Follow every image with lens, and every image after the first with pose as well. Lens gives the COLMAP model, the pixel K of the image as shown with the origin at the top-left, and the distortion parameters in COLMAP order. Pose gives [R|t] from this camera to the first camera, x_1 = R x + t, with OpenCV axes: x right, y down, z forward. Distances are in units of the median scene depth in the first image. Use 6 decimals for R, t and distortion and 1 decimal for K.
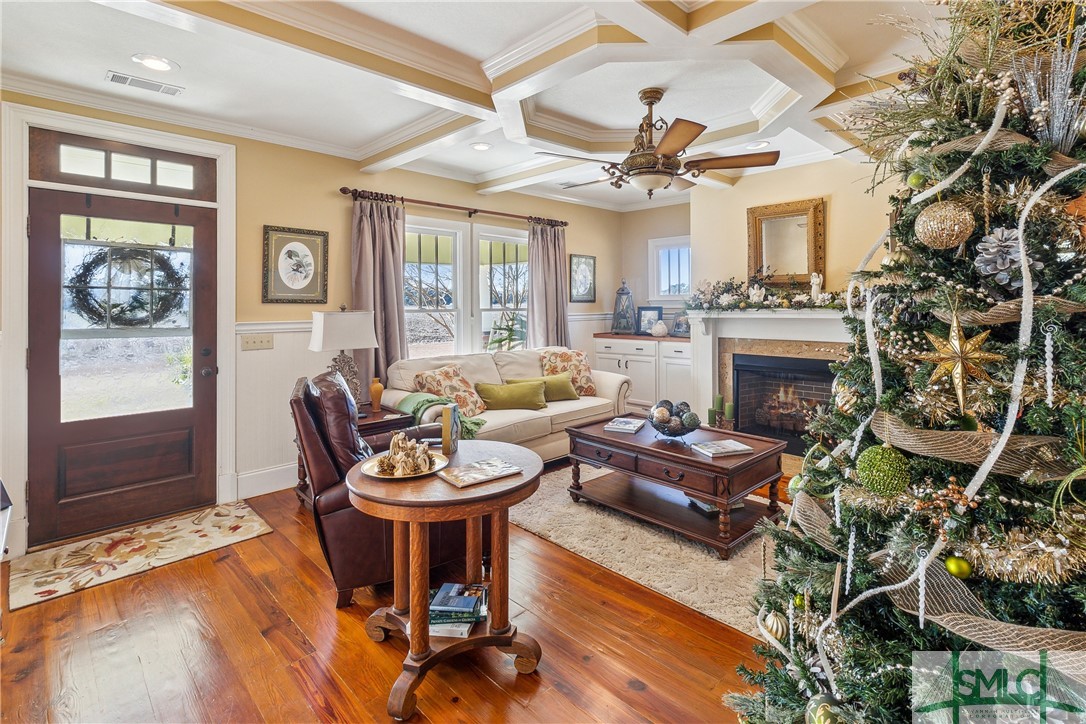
lens RADIAL K [[513.7, 0, 544.6], [0, 513.7, 323.3], [0, 0, 1]] dist [-0.000729, -0.000009]
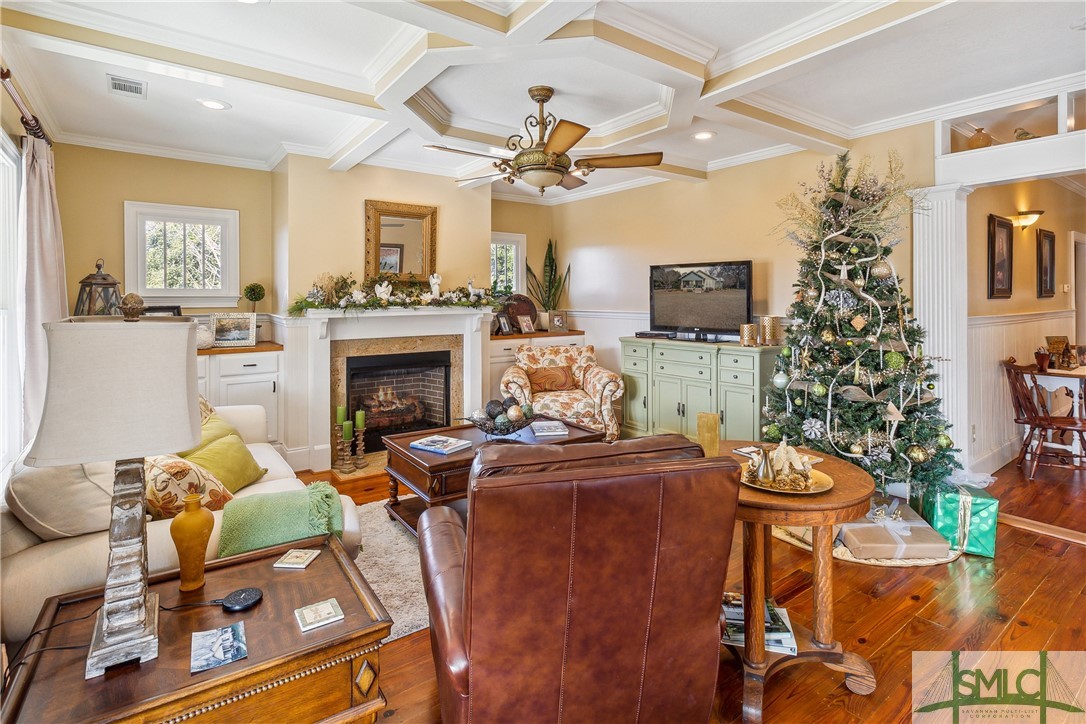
lens RADIAL K [[539.5, 0, 545.3], [0, 539.5, 315.4], [0, 0, 1]] dist [-0.000418, 0.000197]
pose [[0.129374, -0.021136, 0.991371, -0.559679], [0.039675, 0.999083, 0.016123, -0.016390], [-0.990802, 0.037247, 0.130094, 0.572669]]
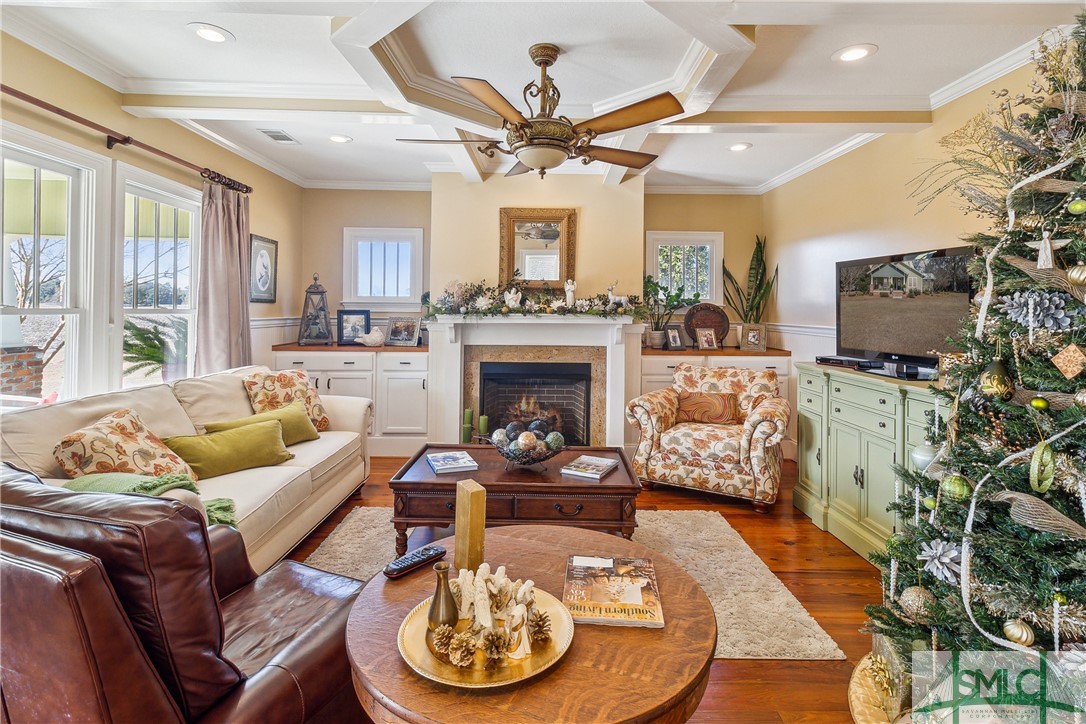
lens RADIAL K [[534.3, 0, 544.2], [0, 534.3, 318.6], [0, 0, 1]] dist [0.001256, 0.000565]
pose [[0.688347, 0.003489, 0.725373, -0.271691], [0.010846, 0.999827, -0.015102, -0.003852], [-0.725301, 0.018263, 0.688190, 0.274396]]
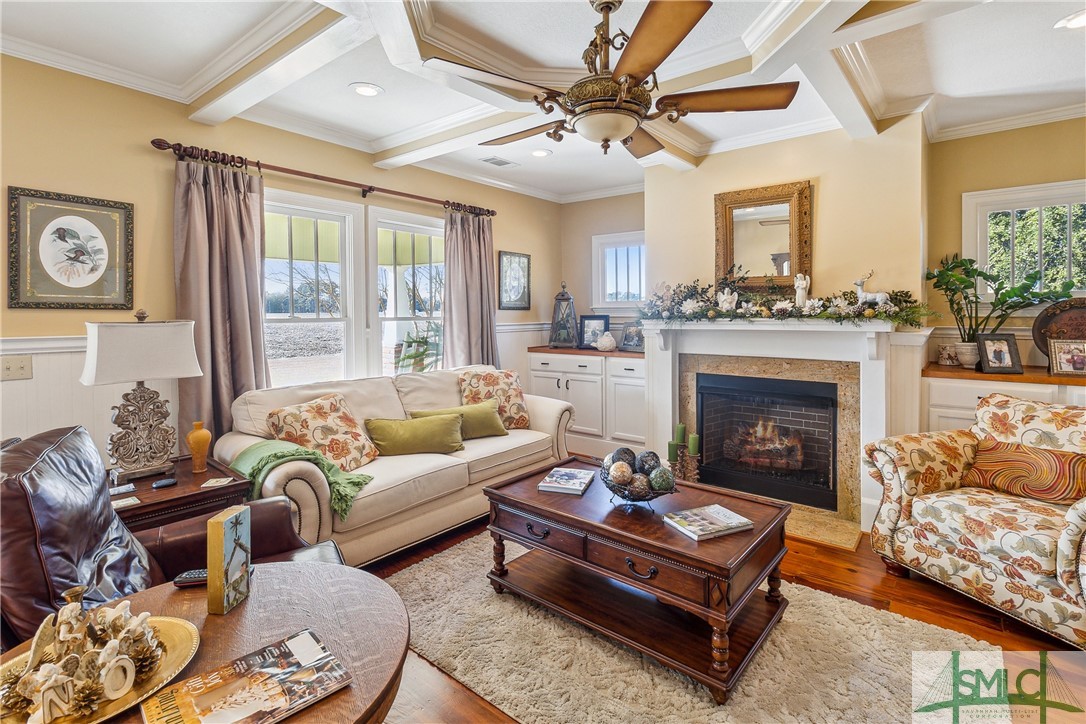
lens RADIAL K [[518.3, 0, 548.3], [0, 518.3, 329.9], [0, 0, 1]] dist [0.000898, 0.000294]
pose [[0.991976, -0.001352, 0.126419, 0.031036], [0.001706, 0.999995, -0.002686, -0.008565], [-0.126415, 0.002880, 0.991973, 0.229080]]
